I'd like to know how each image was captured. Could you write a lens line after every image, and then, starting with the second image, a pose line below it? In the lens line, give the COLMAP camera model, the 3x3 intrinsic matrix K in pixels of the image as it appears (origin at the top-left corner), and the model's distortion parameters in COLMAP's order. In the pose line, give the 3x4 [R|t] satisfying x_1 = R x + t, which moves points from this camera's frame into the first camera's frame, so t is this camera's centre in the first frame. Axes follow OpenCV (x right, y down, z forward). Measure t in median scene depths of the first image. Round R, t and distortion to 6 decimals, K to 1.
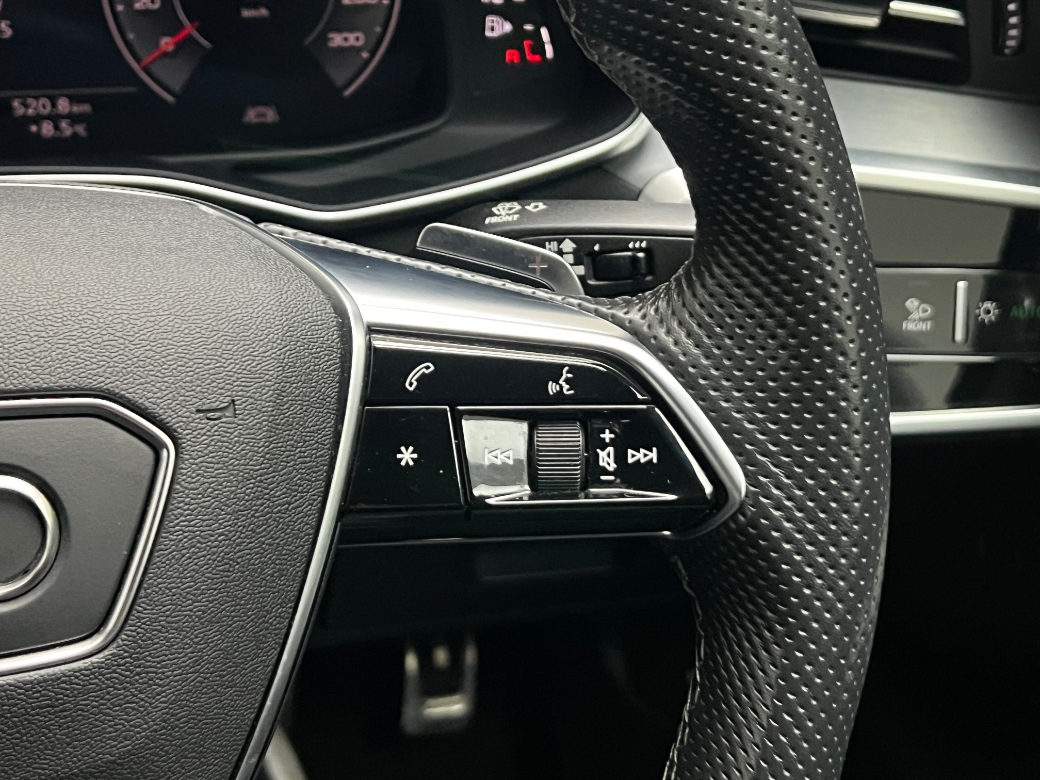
lens RADIAL K [[1567.5, 0, 520.0], [0, 1567.5, 390.0], [0, 0, 1]] dist [0.284500, -1.138293]
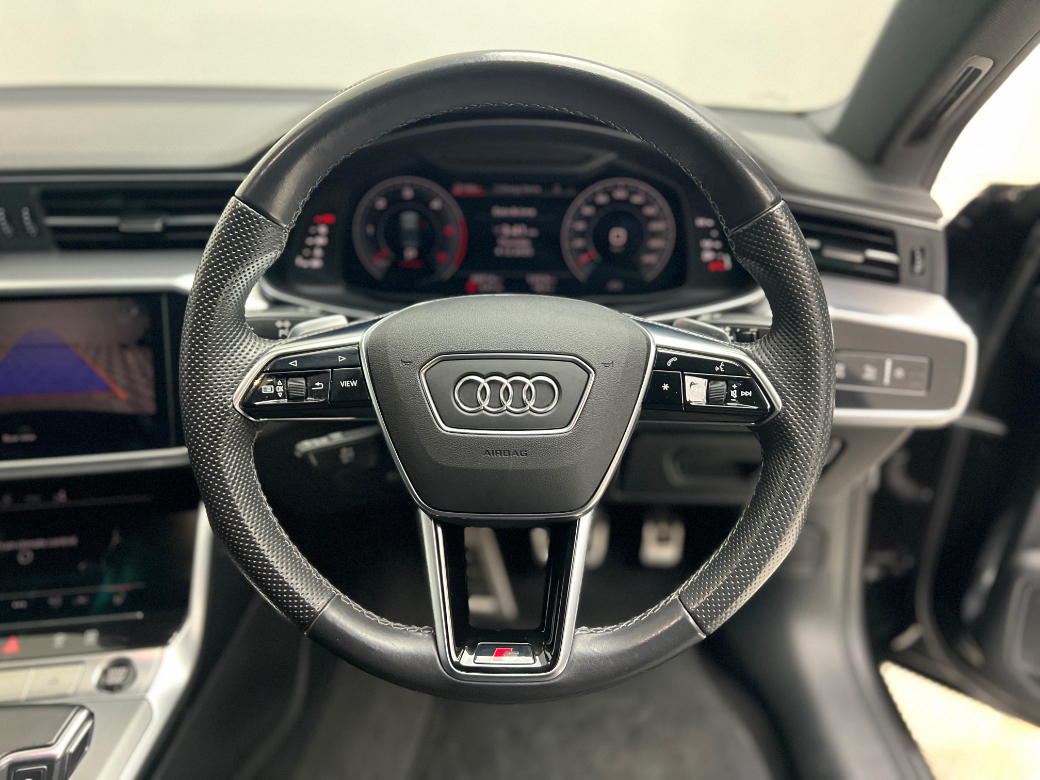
lens RADIAL K [[806.7, 0, 520.0], [0, 806.7, 390.0], [0, 0, 1]] dist [0.006500, 0.003497]
pose [[0.968643, 0.078145, -0.235848, 0.023013], [-0.095087, 0.993579, -0.061320, 0.167887], [0.229541, 0.081823, 0.969853, -0.569287]]
